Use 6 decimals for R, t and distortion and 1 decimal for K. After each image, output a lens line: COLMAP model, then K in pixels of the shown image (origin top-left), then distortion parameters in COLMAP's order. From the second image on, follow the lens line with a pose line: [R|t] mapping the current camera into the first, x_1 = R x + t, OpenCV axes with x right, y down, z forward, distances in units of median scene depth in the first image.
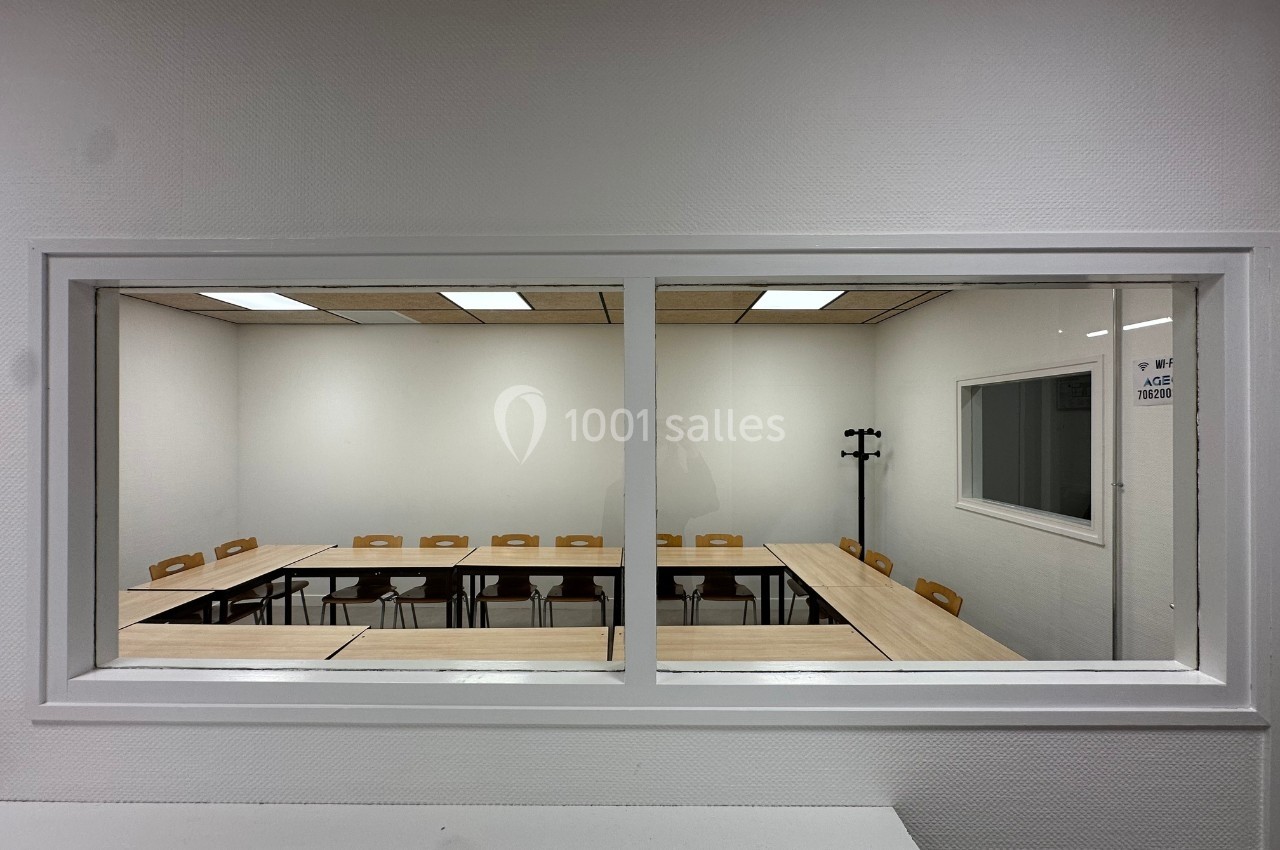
lens RADIAL K [[511.8, 0, 640.0], [0, 511.8, 425.0], [0, 0, 1]] dist [-0.001292, -0.000053]
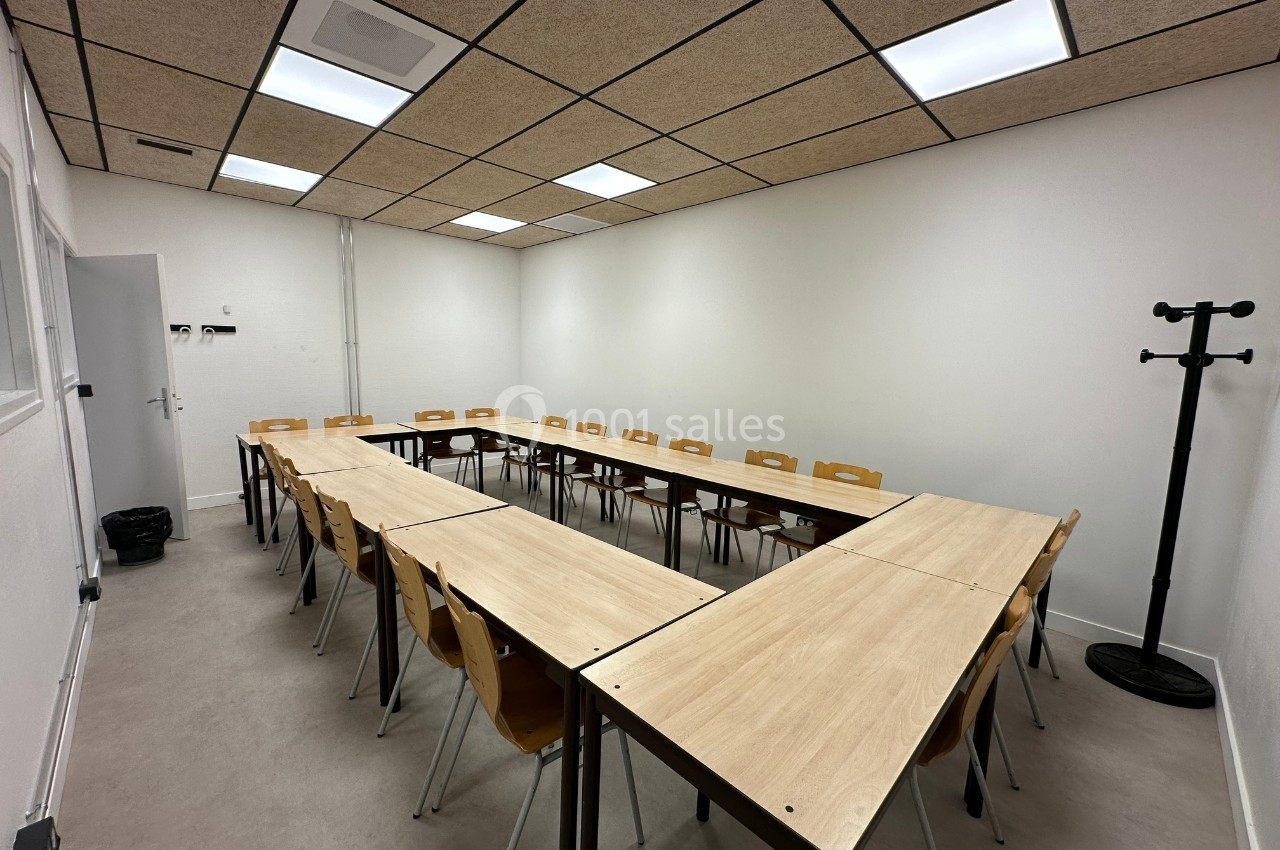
lens RADIAL K [[511.8, 0, 640.0], [0, 511.8, 425.0], [0, 0, 1]] dist [-0.001292, -0.000053]
pose [[0.698263, 0.111206, -0.707150, 0.445616], [-0.022897, 0.990824, 0.133208, 0.073104], [0.715475, -0.076823, 0.694402, 0.320129]]
